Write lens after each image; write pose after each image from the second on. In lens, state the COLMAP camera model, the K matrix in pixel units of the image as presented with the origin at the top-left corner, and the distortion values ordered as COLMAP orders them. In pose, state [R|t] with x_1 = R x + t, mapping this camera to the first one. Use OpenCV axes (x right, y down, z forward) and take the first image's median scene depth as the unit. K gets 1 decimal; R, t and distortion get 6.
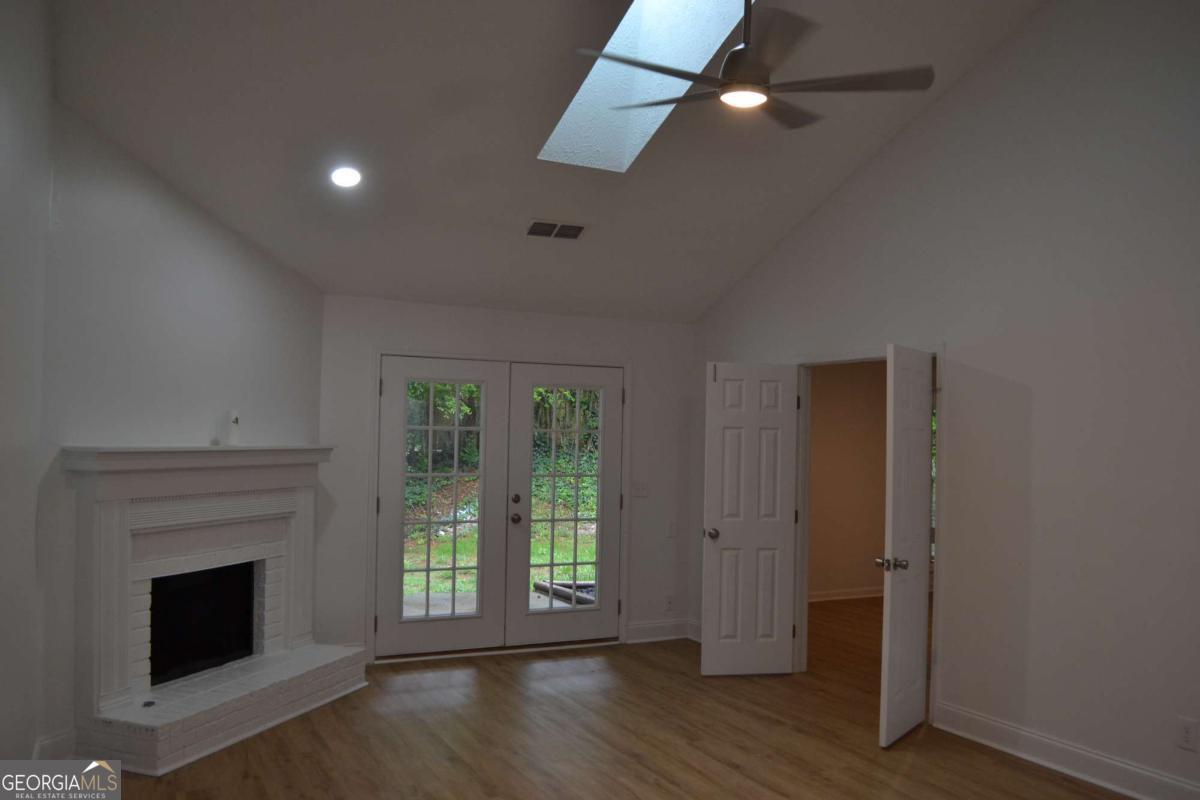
lens RADIAL K [[959.9, 0, 602.4], [0, 959.9, 405.6], [0, 0, 1]] dist [-0.081465, 0.009048]
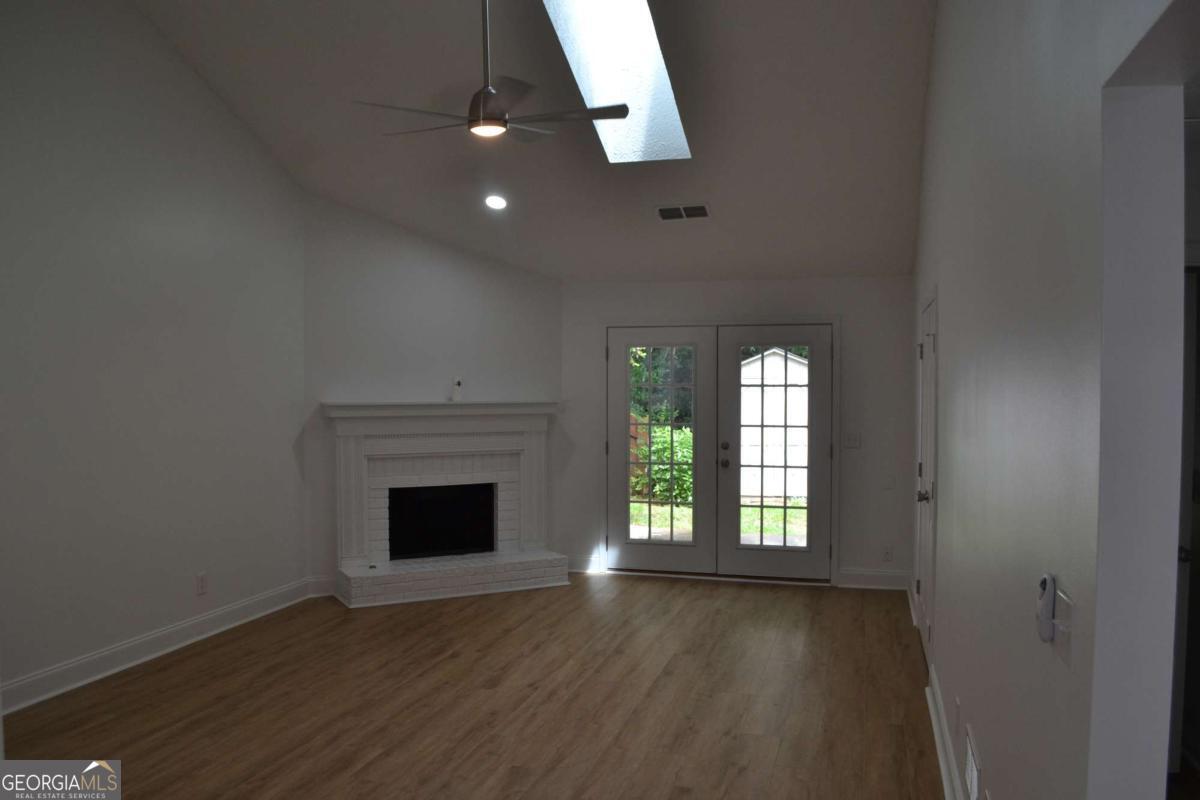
lens RADIAL K [[959.9, 0, 602.4], [0, 959.9, 405.6], [0, 0, 1]] dist [-0.081465, 0.009048]
pose [[0.732271, -0.003766, -0.681003, 0.716157], [0.034582, 0.998900, 0.031661, 0.010171], [0.680135, -0.046734, 0.731596, 0.087016]]
